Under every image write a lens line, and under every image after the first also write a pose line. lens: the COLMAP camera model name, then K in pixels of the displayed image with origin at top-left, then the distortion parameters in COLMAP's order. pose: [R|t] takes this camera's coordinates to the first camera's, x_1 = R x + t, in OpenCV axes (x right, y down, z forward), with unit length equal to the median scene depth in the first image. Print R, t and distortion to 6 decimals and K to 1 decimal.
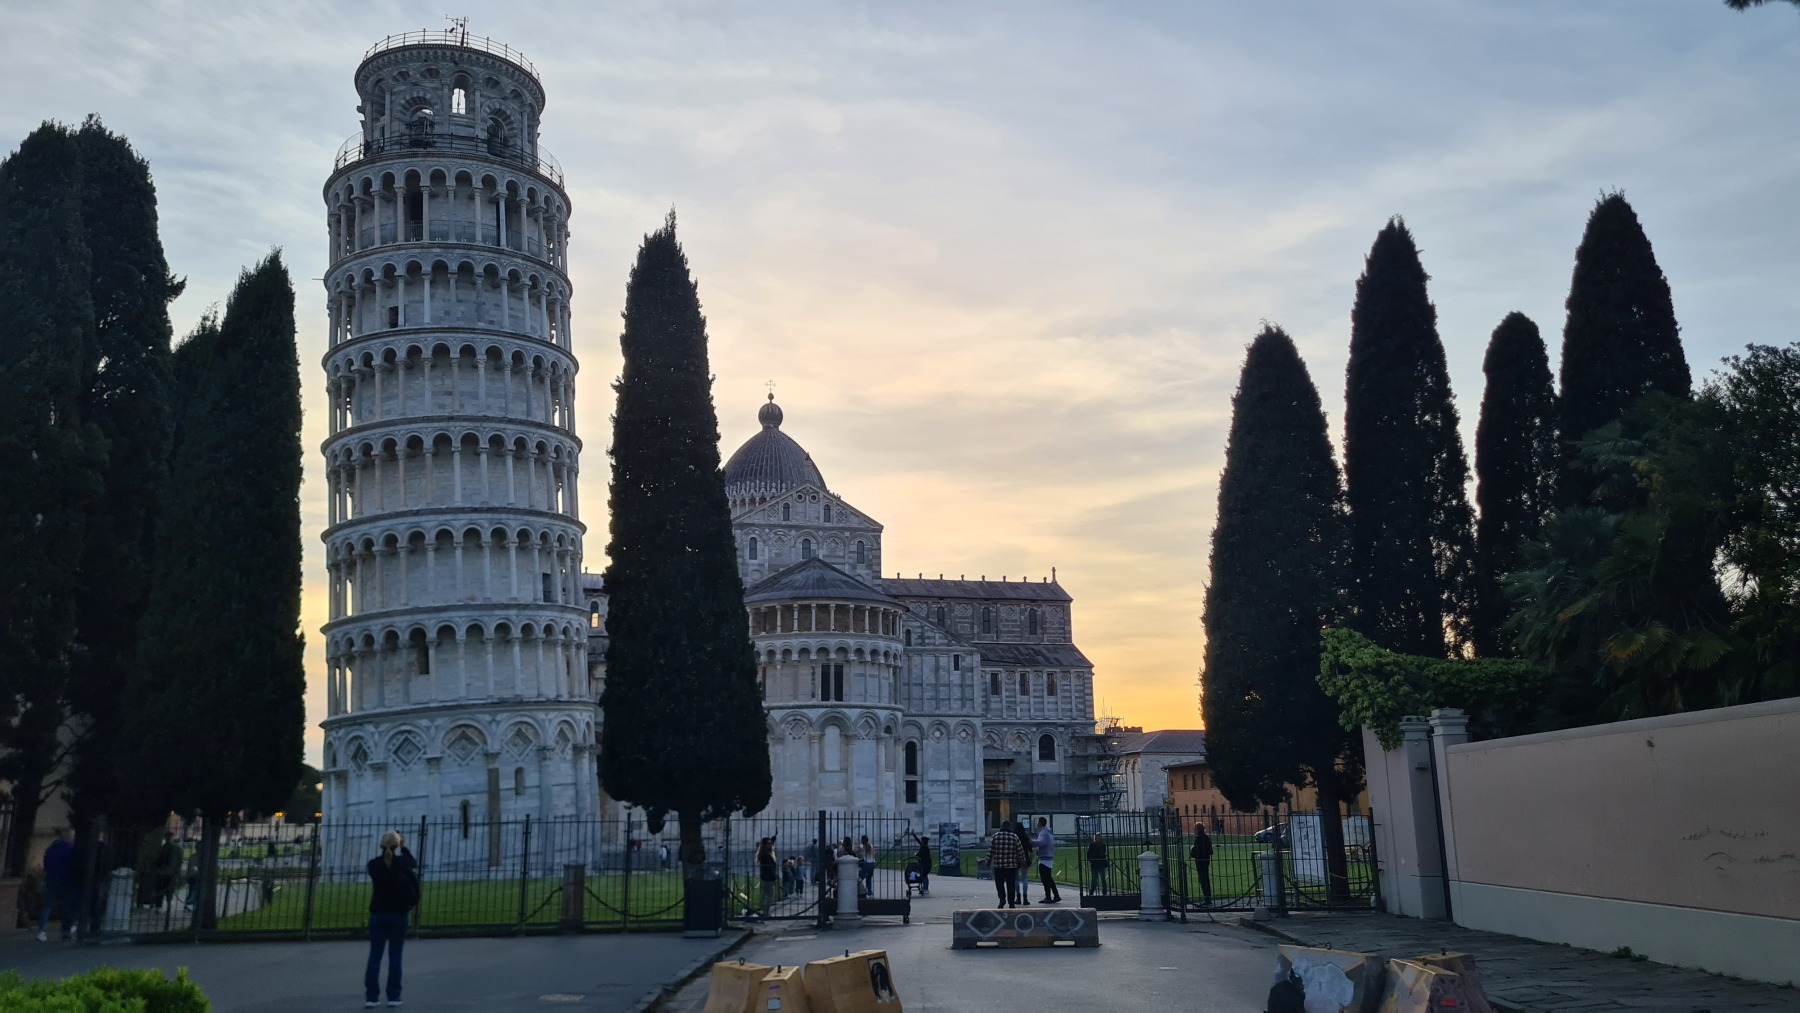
lens RADIAL K [[1379.9, 0, 917.8], [0, 1379.9, 495.2], [0, 0, 1]] dist [0.049710, 0.001056]
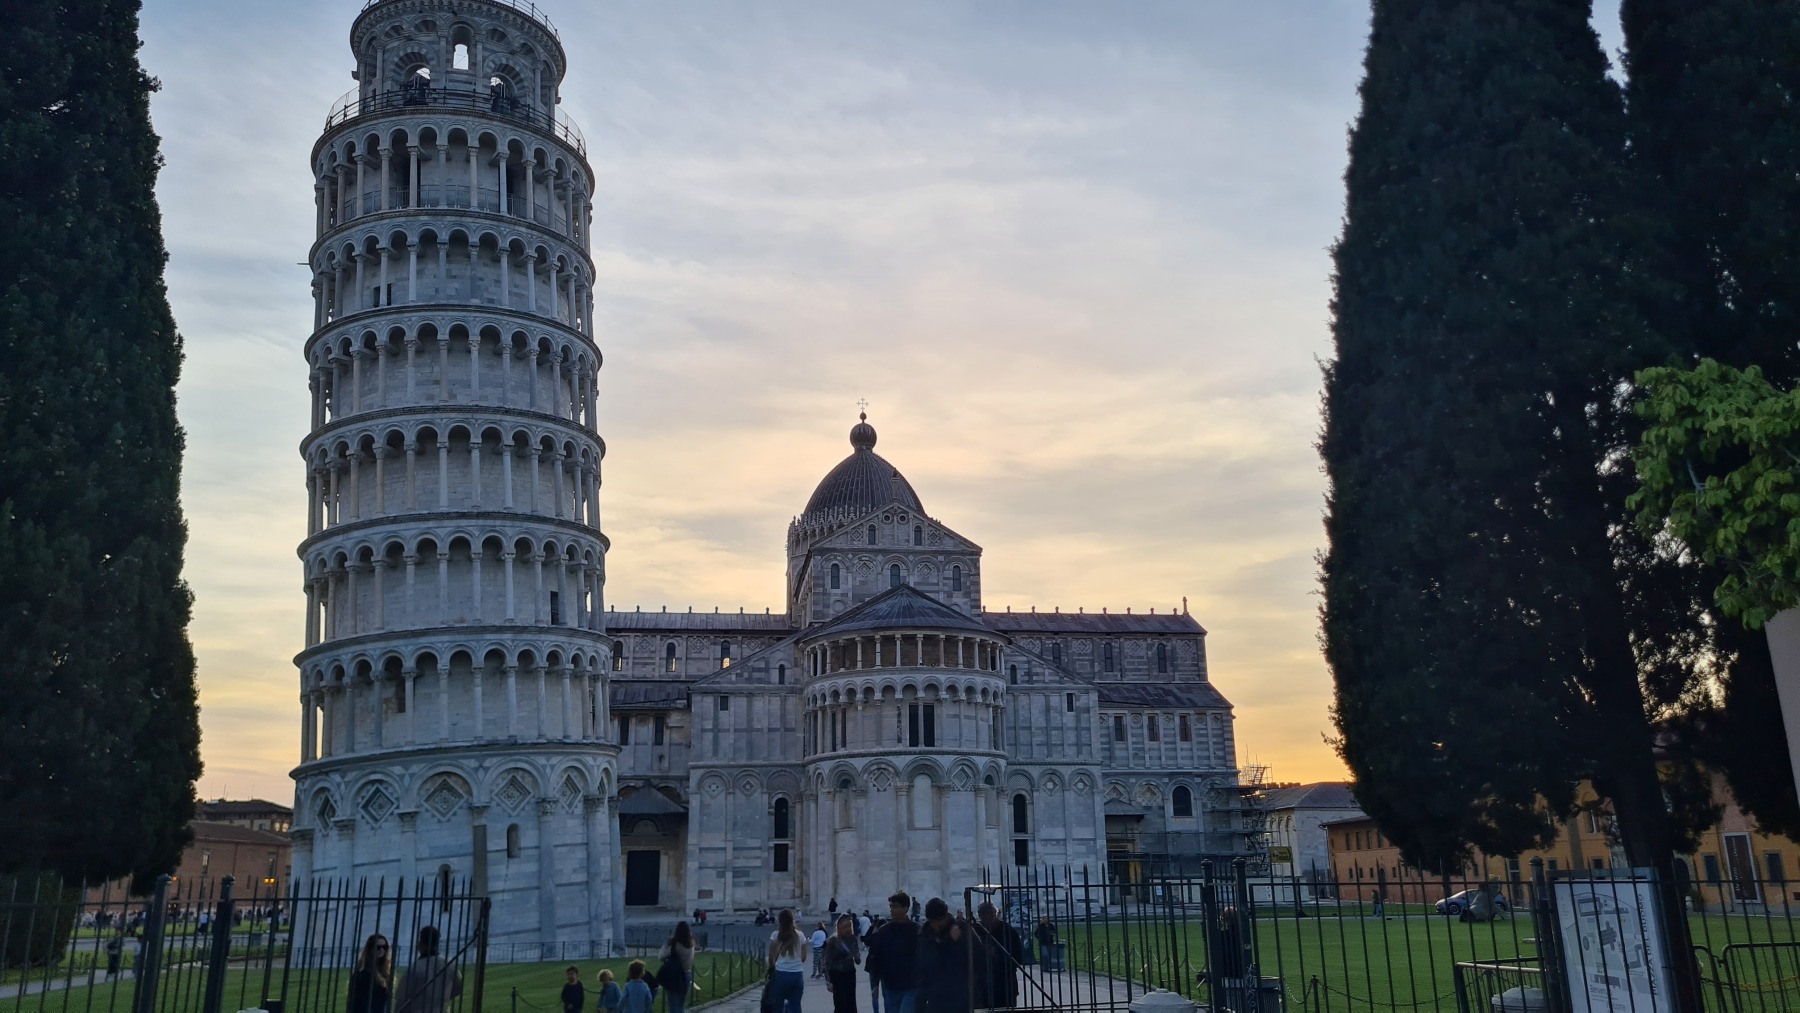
lens RADIAL K [[1375.8, 0, 928.1], [0, 1375.8, 486.4], [0, 0, 1]] dist [0.046678, -0.002352]
pose [[0.994820, -0.032021, -0.096481, 0.040016], [0.027120, 0.998295, -0.051685, 0.040771], [0.097971, 0.048801, 0.993992, 0.177463]]
